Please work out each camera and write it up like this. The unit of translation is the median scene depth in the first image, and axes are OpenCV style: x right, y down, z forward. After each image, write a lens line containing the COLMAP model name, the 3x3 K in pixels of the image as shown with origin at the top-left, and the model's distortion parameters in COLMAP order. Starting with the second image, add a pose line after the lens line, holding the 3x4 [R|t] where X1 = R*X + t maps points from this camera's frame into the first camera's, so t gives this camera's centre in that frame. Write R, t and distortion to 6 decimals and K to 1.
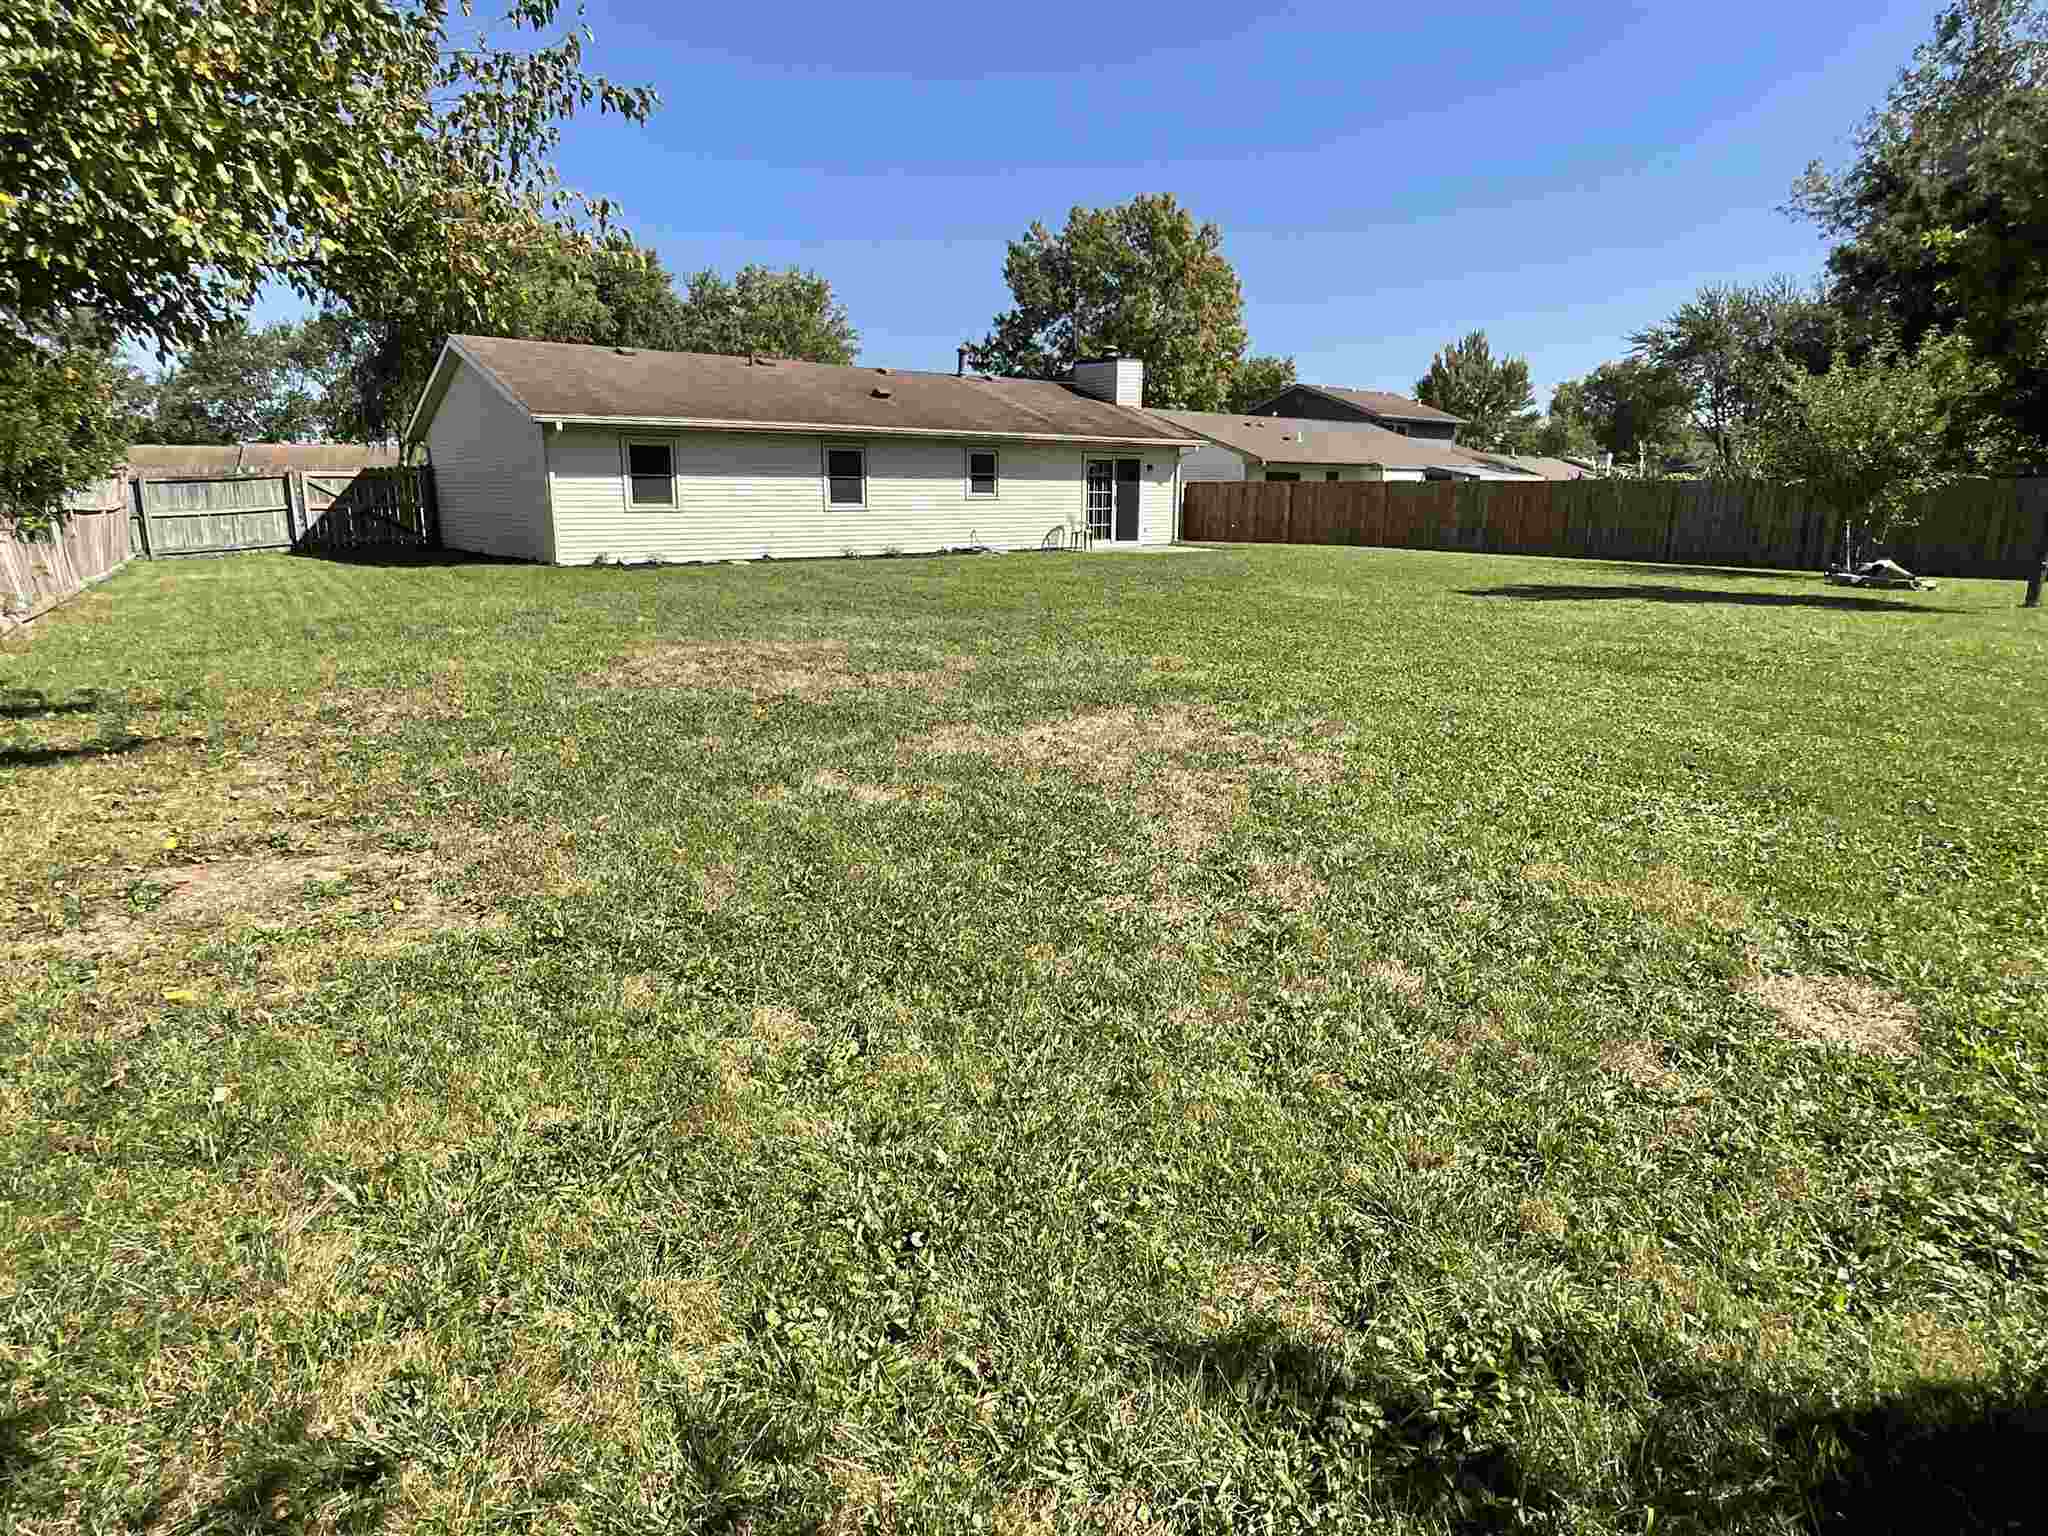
lens RADIAL K [[1135.1, 0, 1022.4], [0, 1135.1, 764.7], [0, 0, 1]] dist [-0.002573, -0.000069]
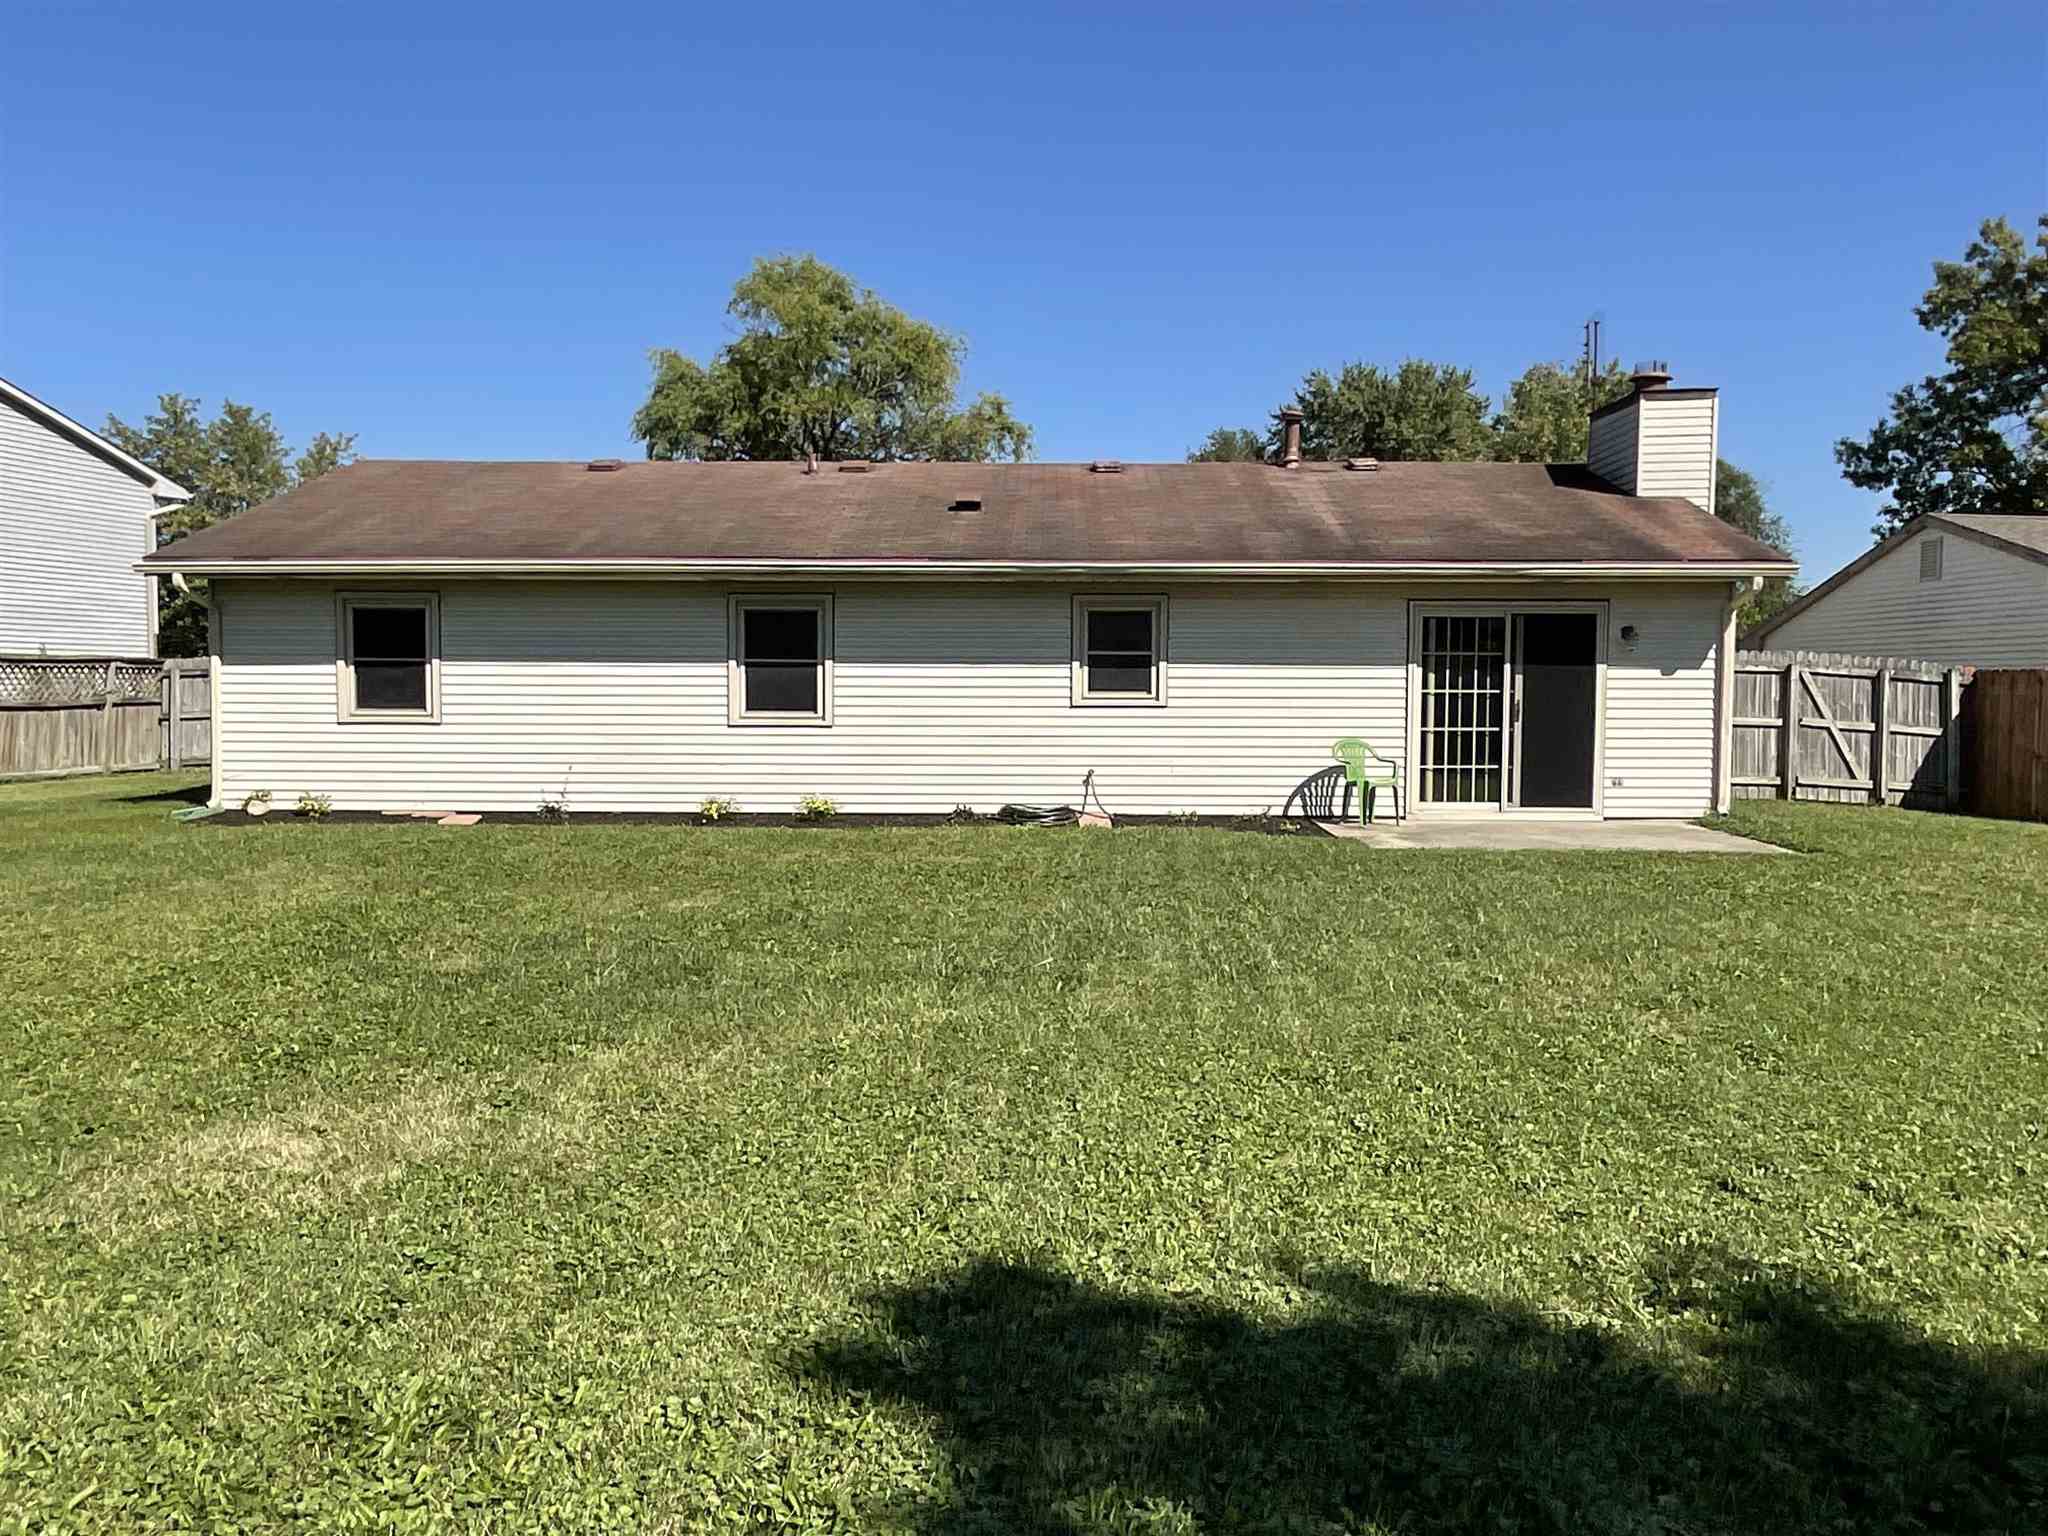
lens RADIAL K [[1544.7, 0, 1024.8], [0, 1544.7, 771.5], [0, 0, 1]] dist [0.009790, -0.004278]
pose [[0.788487, 0.030390, -0.614300, 0.317175], [-0.143699, 0.980239, -0.135952, -0.116646], [0.598029, 0.195470, 0.777273, 0.492104]]
